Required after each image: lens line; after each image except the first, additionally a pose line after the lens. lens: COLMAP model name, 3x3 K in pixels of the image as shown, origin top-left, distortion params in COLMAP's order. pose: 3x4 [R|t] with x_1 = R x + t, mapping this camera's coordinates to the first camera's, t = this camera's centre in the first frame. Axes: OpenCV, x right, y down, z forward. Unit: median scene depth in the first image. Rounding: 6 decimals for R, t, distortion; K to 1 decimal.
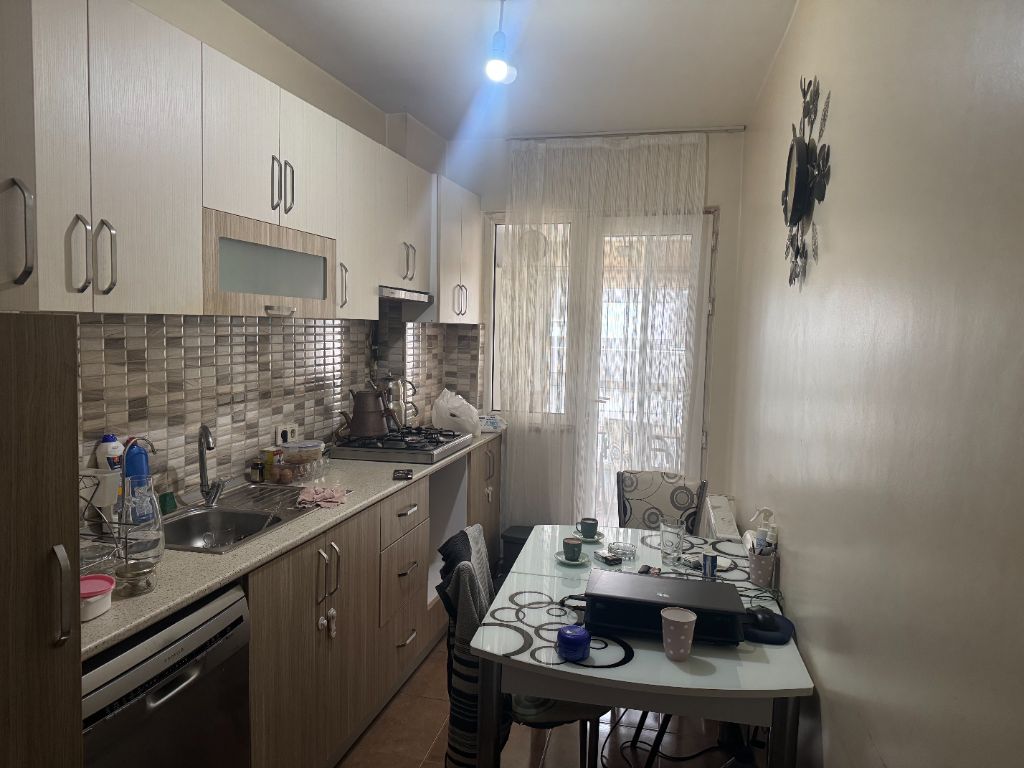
lens RADIAL K [[713.1, 0, 510.8], [0, 713.1, 386.7], [0, 0, 1]] dist [0.129134, -0.223386]
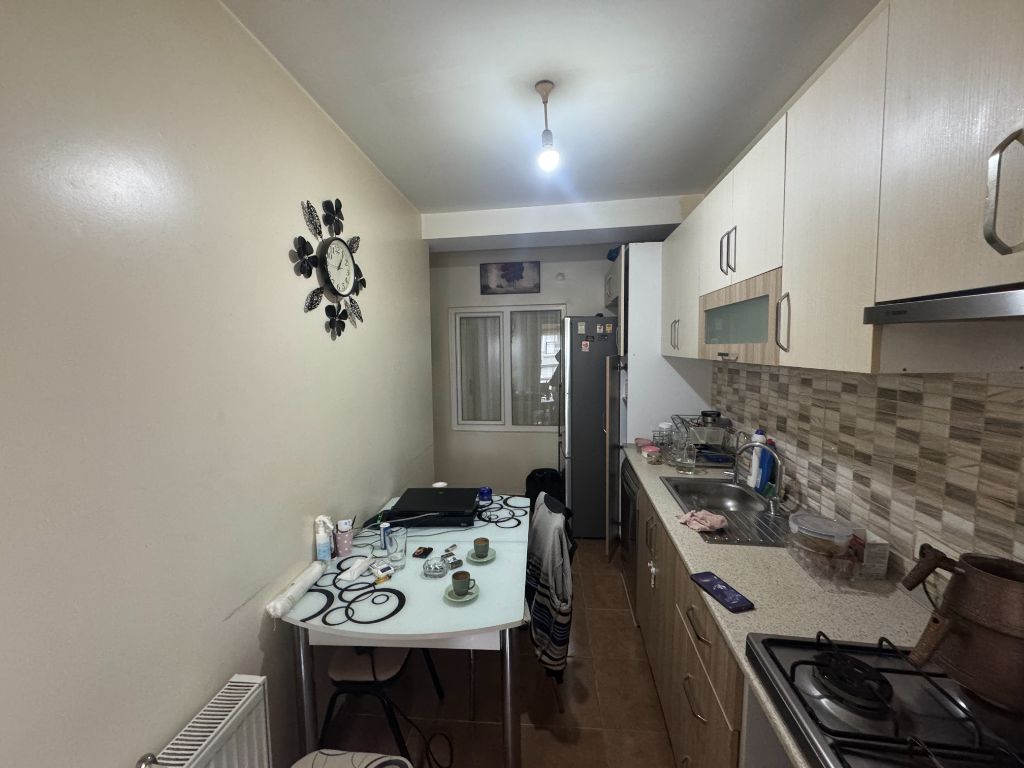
lens RADIAL K [[409.3, 0, 511.5], [0, 409.3, 382.4], [0, 0, 1]] dist [-0.003102, 0.000420]
pose [[-0.991896, -0.000051, -0.127052, 0.126829], [-0.021799, 0.985238, 0.169796, -0.174492], [0.125168, 0.171190, -0.977255, 1.670275]]
